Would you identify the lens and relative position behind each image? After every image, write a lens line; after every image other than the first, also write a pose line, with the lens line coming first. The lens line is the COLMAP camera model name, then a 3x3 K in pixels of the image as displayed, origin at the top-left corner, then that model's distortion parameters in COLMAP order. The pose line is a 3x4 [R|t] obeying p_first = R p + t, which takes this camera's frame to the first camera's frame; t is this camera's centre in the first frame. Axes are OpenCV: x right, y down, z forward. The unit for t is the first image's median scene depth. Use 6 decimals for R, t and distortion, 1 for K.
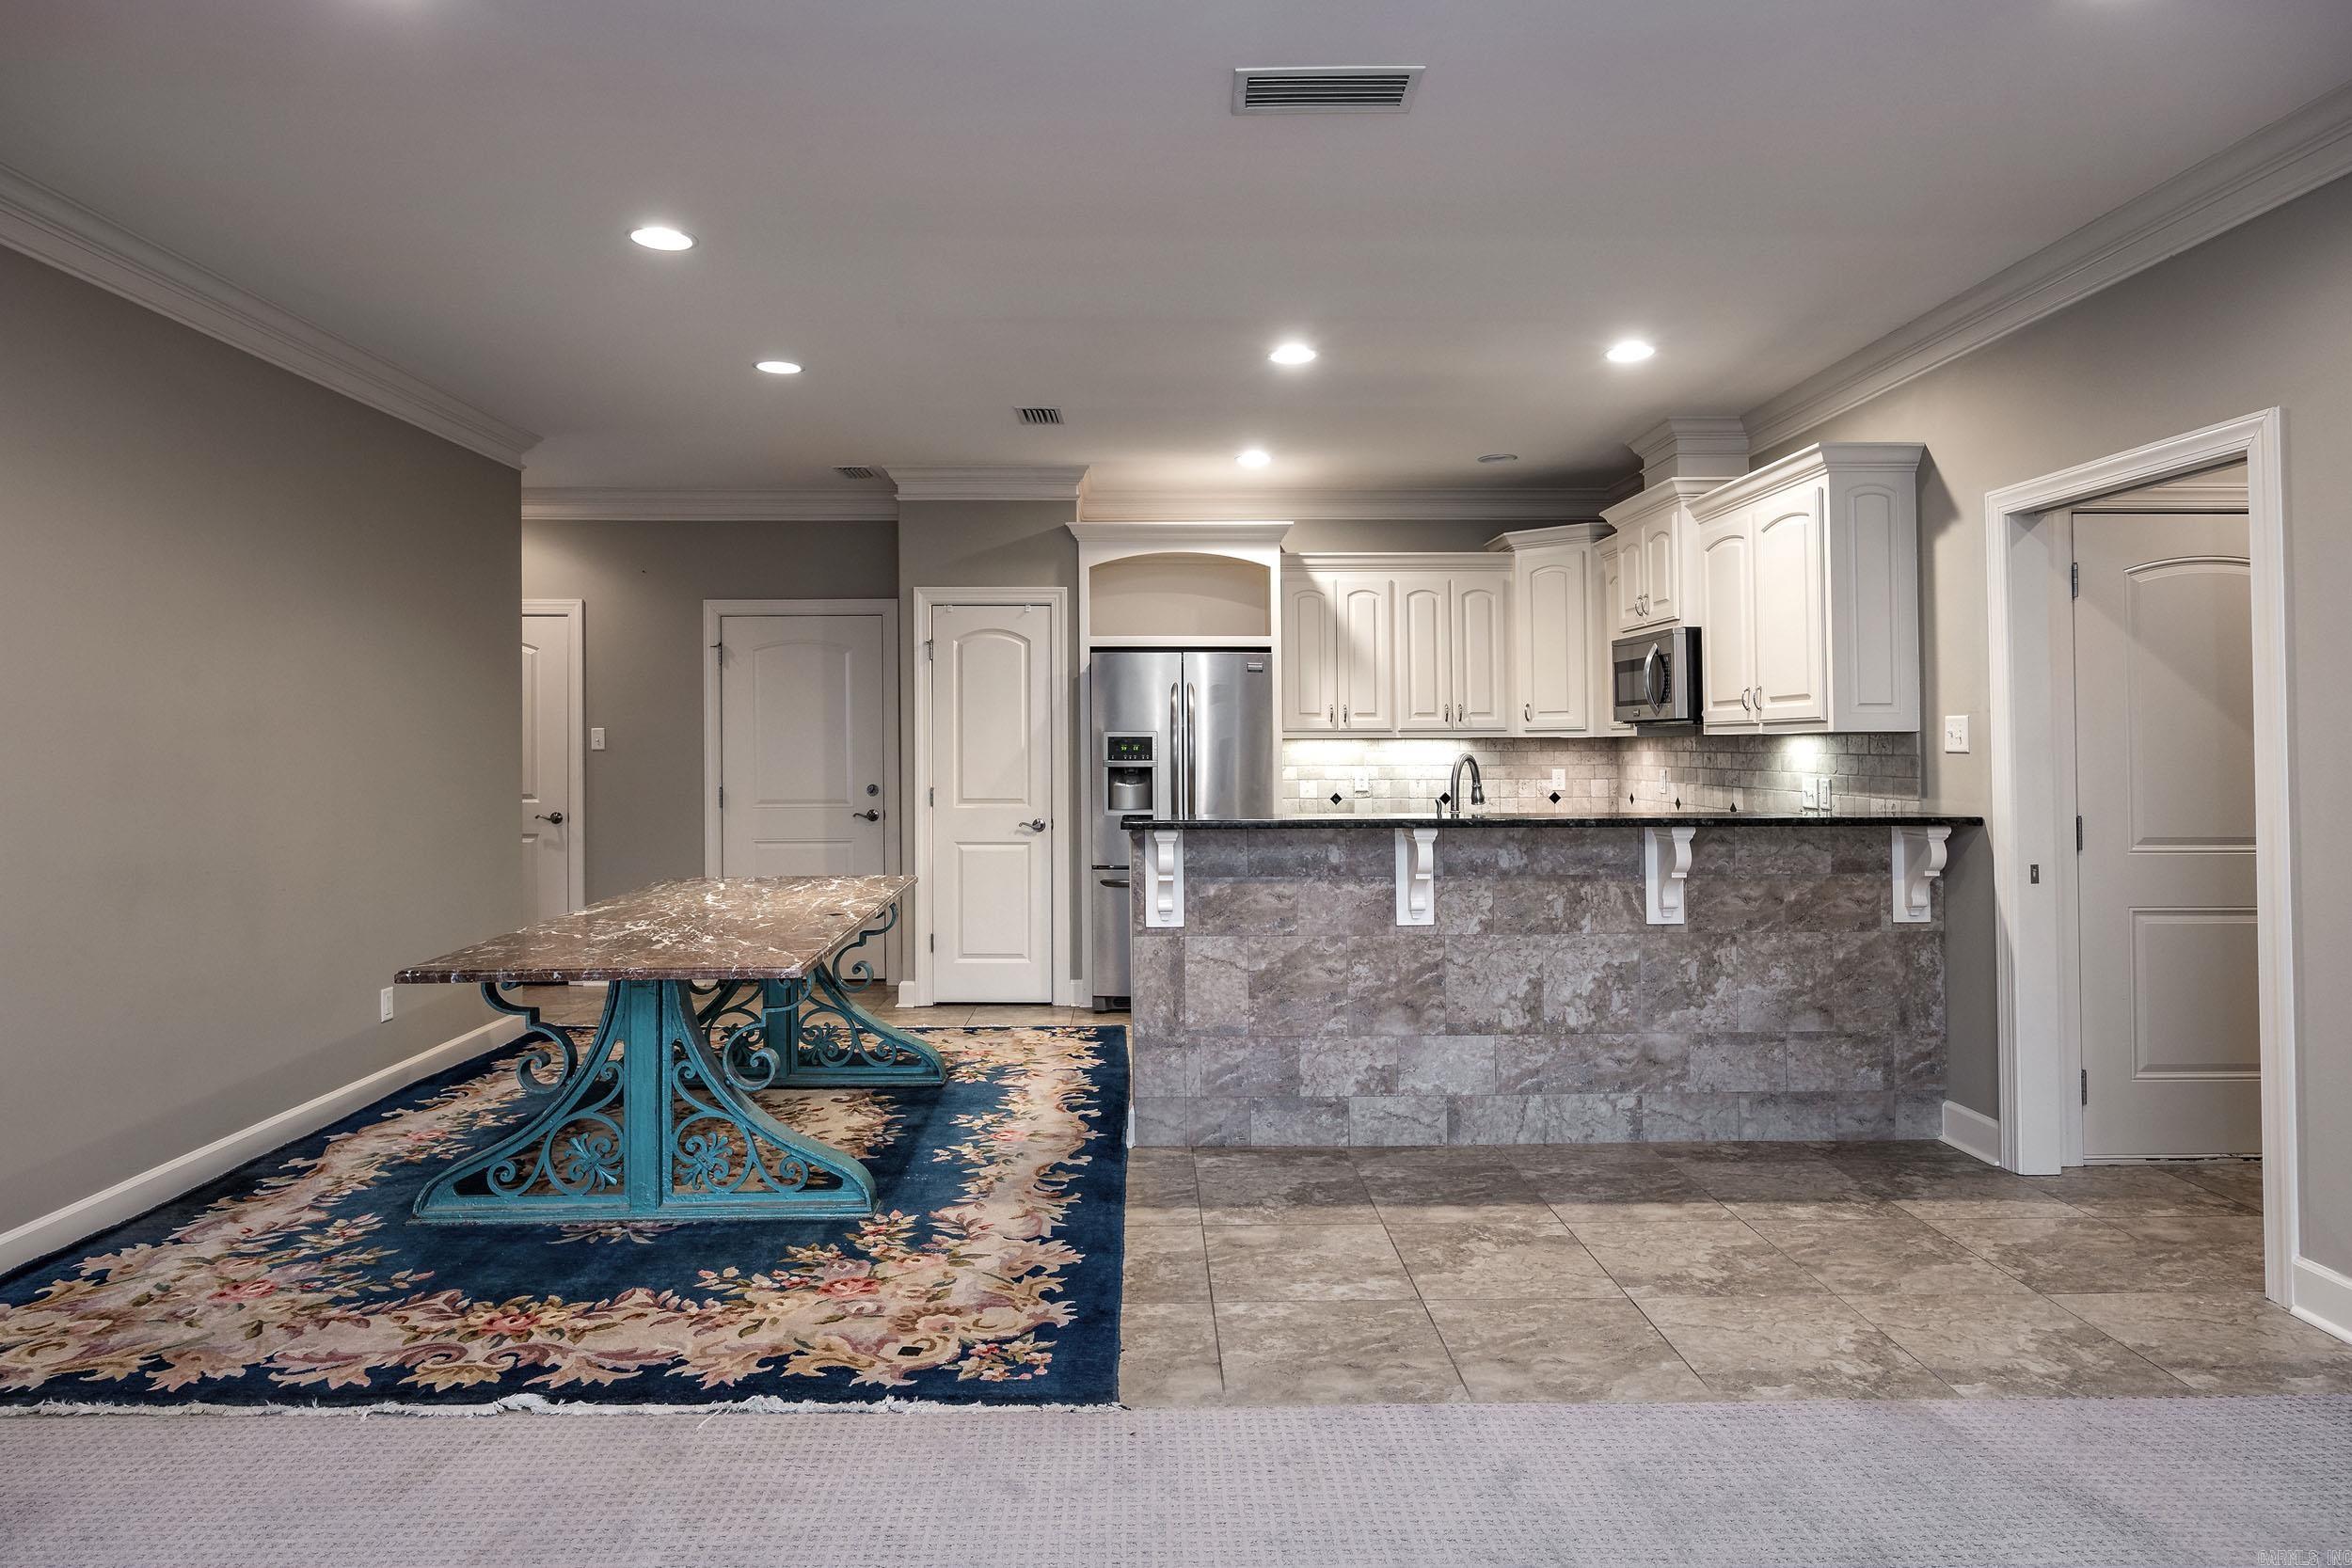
lens RADIAL K [[1290.6, 0, 1210.7], [0, 1290.6, 737.9], [0, 0, 1]] dist [-0.002434, 0.000175]
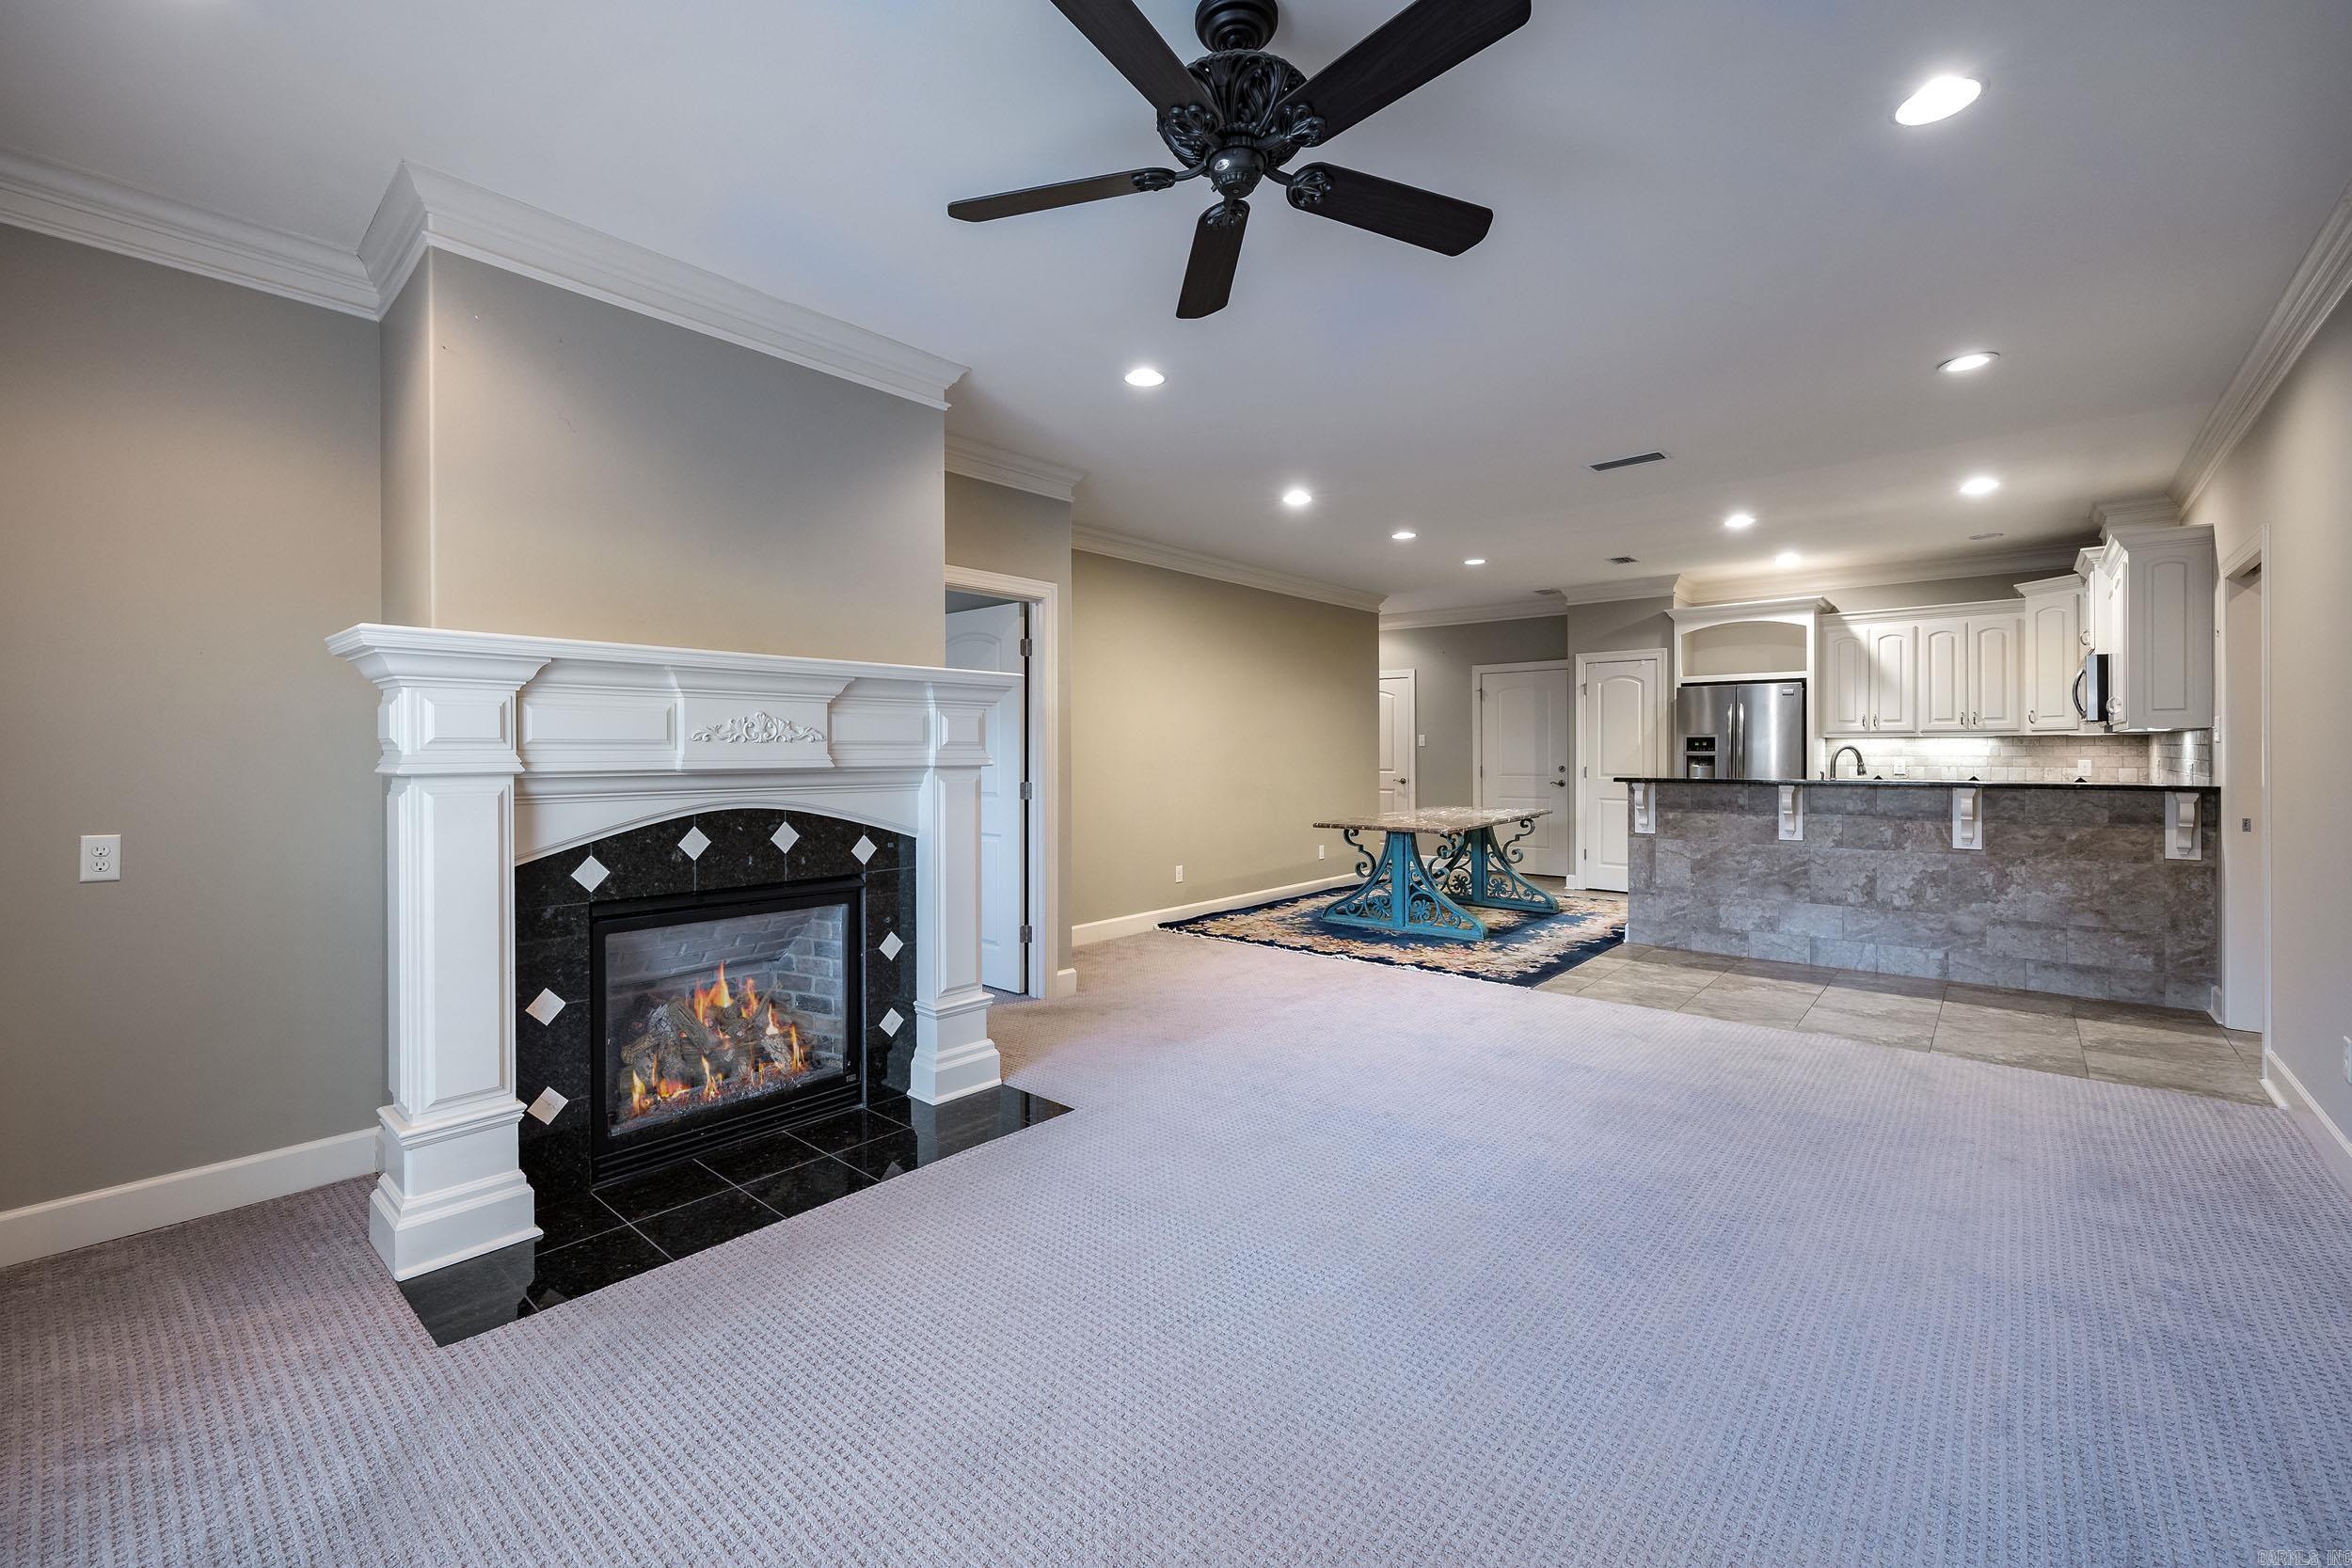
lens RADIAL K [[1016.0, 0, 1226.9], [0, 1016.0, 781.7], [0, 0, 1]] dist [0.001347, 0.000153]
pose [[0.763382, 0.020085, -0.645635, 0.466110], [0.004451, 0.999329, 0.036351, 0.009042], [0.645932, -0.030624, 0.762781, -0.575631]]
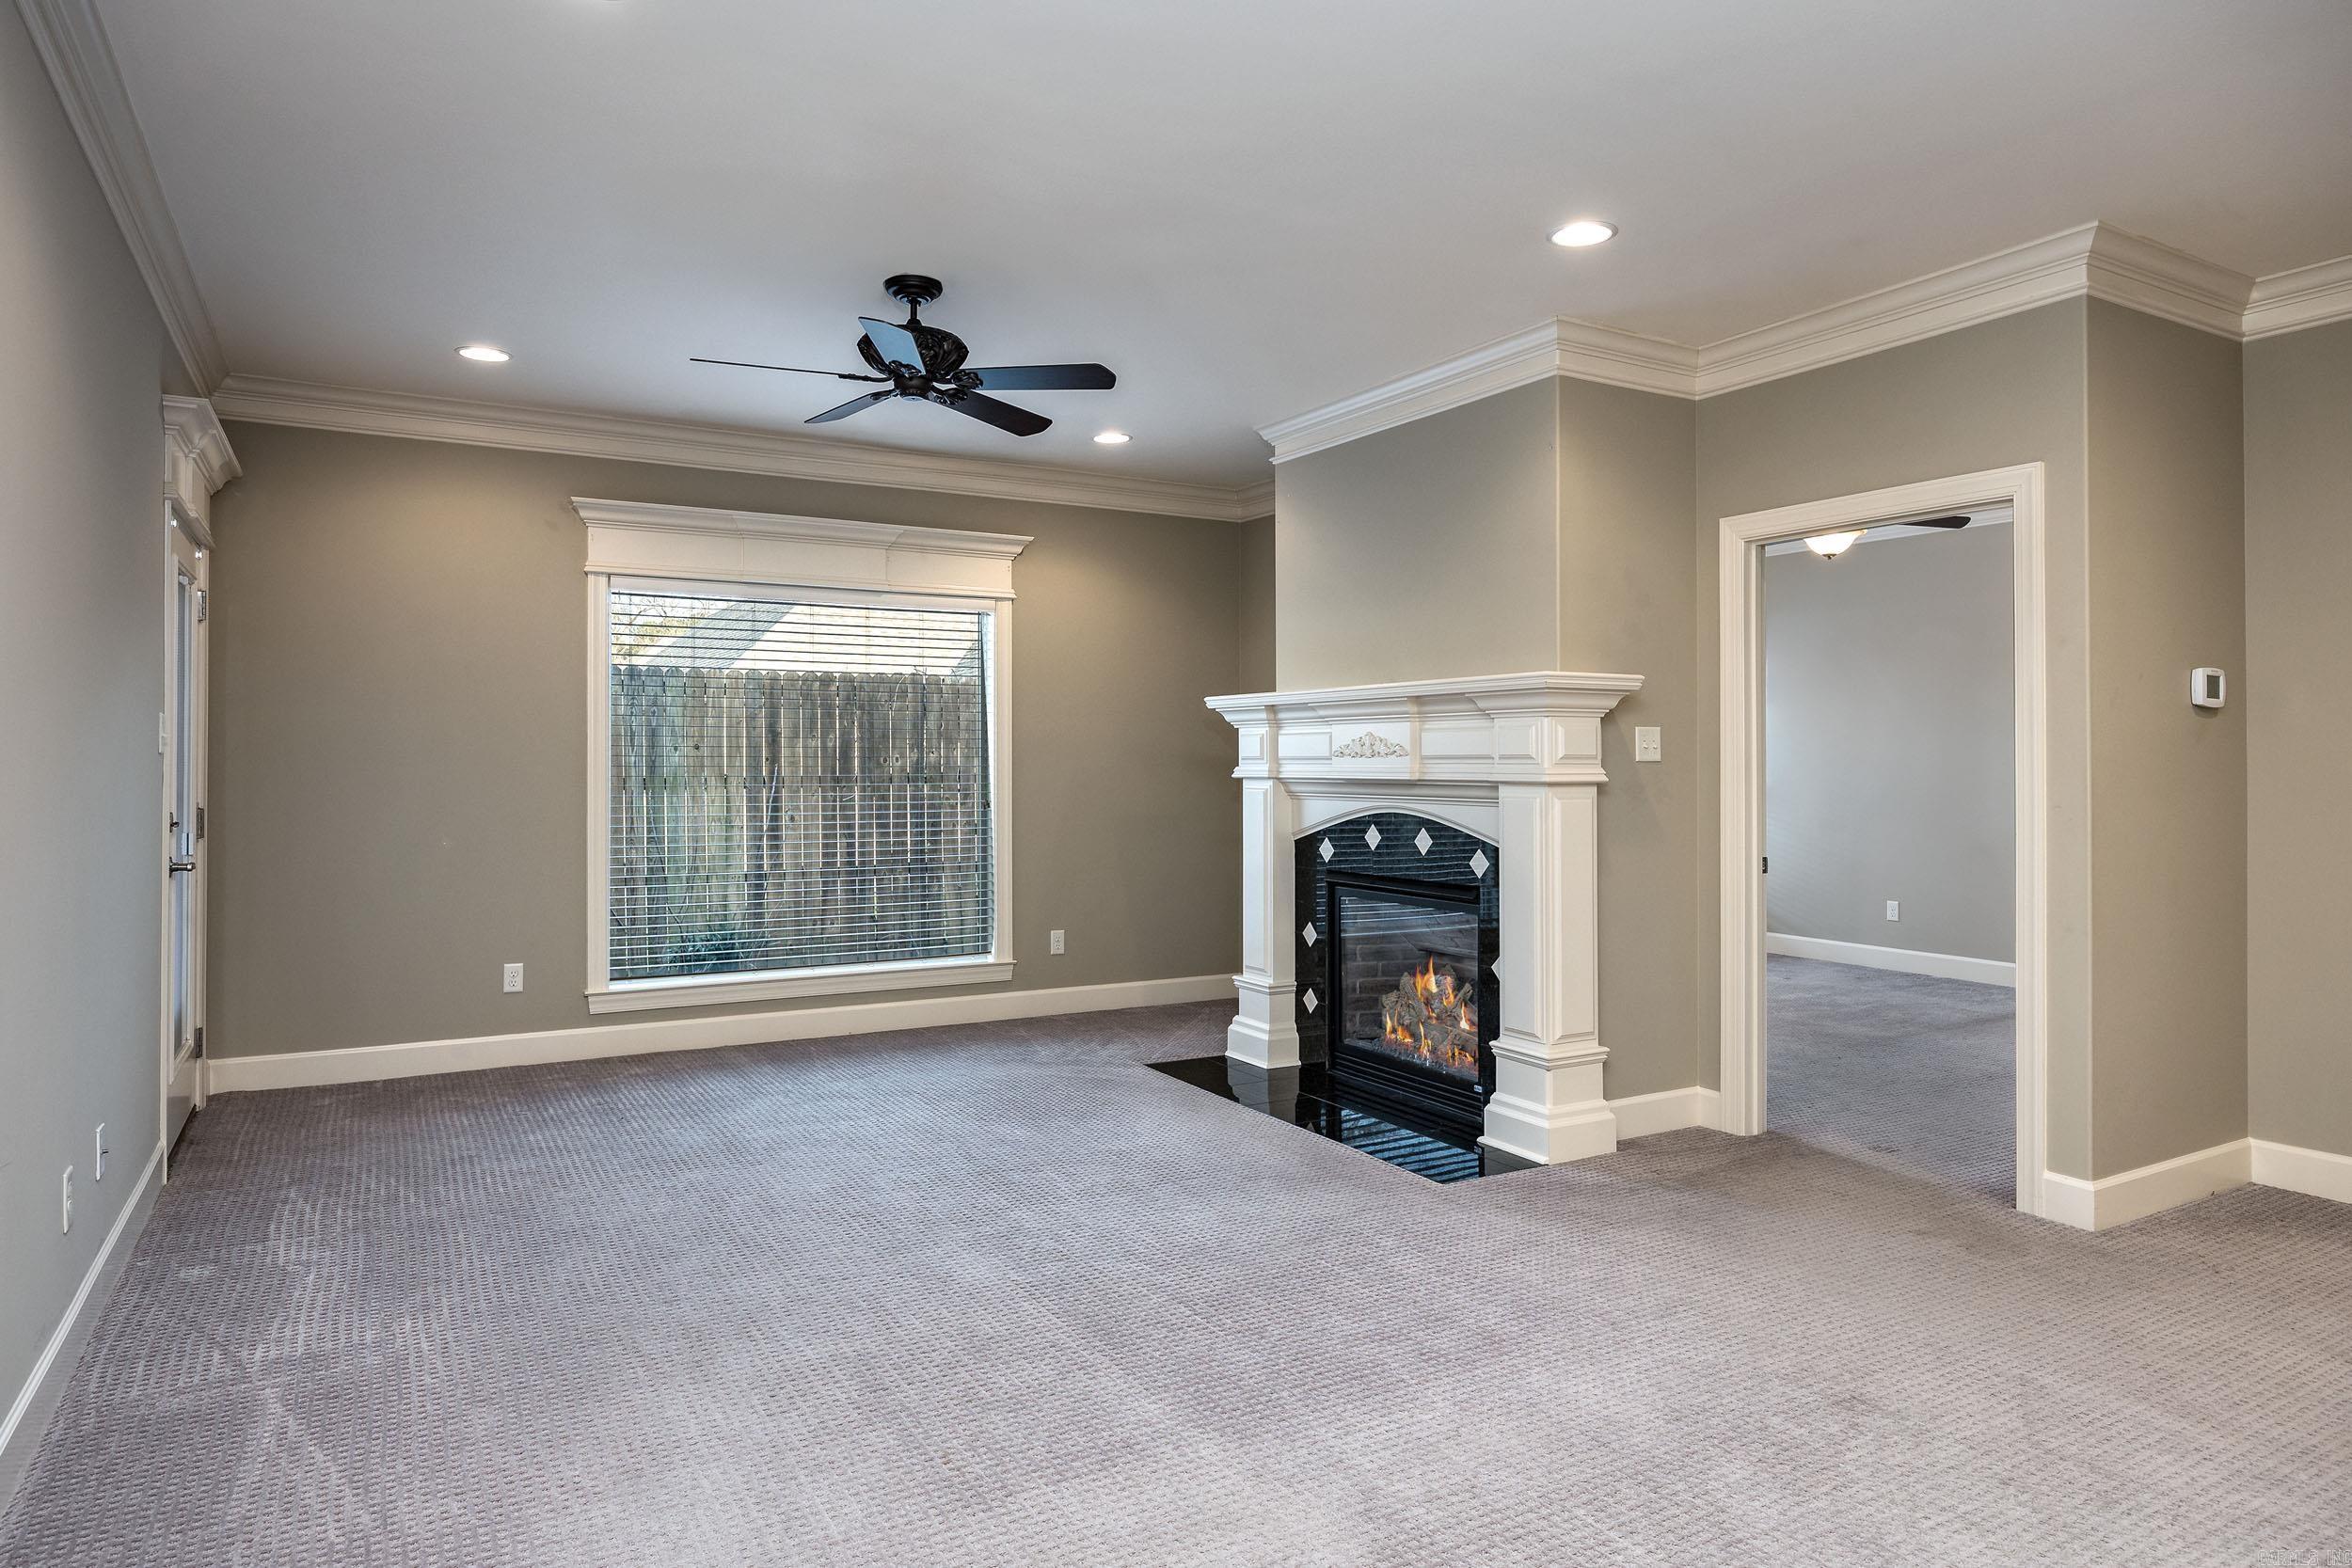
lens RADIAL K [[1371.6, 0, 1177.0], [0, 1371.6, 755.3], [0, 0, 1]] dist [-0.000373, -0.000023]
pose [[-0.887312, -0.002901, -0.461161, 0.441022], [0.002381, 0.999938, -0.010873, 0.016125], [0.461164, -0.010746, -0.887250, 0.698735]]
